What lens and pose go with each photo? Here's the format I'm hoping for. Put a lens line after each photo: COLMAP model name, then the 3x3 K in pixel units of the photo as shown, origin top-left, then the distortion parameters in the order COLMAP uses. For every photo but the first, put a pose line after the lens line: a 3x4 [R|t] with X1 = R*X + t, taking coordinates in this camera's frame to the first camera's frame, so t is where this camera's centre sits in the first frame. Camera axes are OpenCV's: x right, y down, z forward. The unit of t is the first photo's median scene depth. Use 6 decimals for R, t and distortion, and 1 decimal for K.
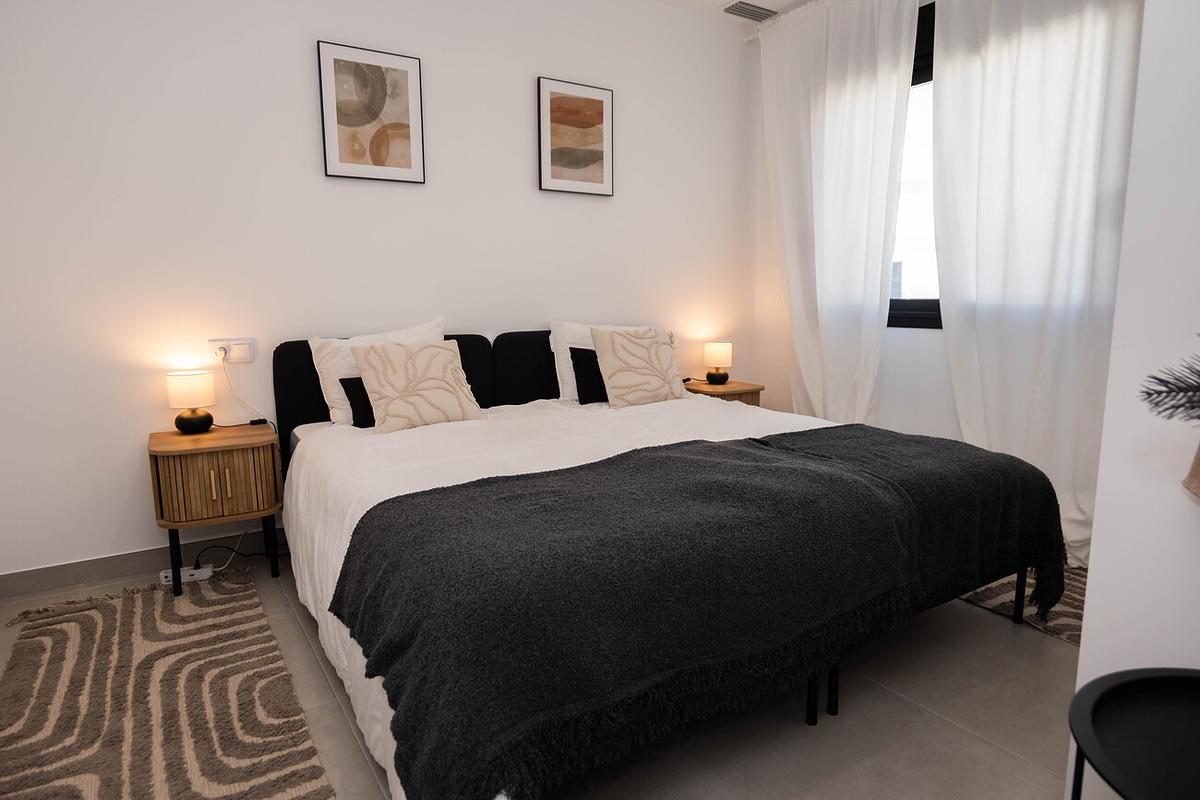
lens RADIAL K [[712.6, 0, 600.0], [0, 712.6, 400.0], [0, 0, 1]] dist [-0.006713, 0.001266]
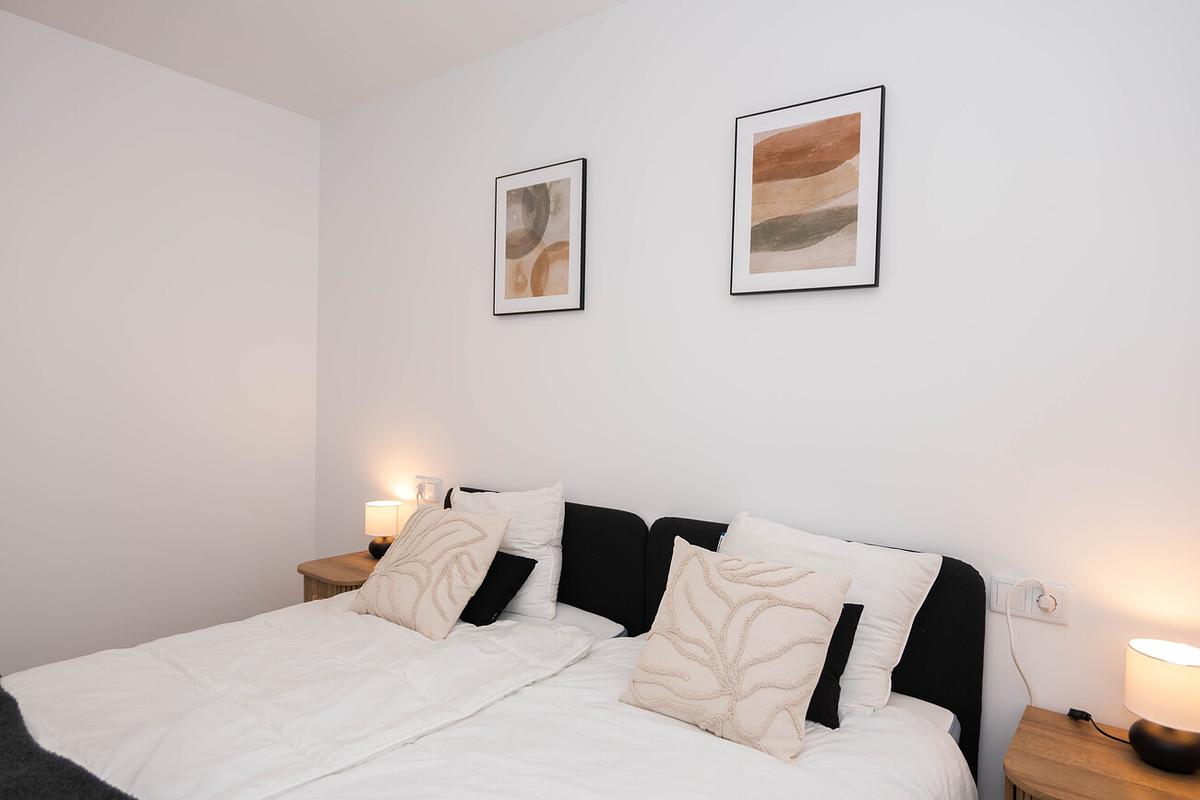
lens RADIAL K [[712.6, 0, 600.0], [0, 712.6, 400.0], [0, 0, 1]] dist [-0.006713, 0.001266]
pose [[0.346308, 0.027489, -0.937718, 0.513264], [-0.157496, 0.987087, -0.029228, -0.192750], [0.924806, 0.157809, 0.346165, 0.789100]]
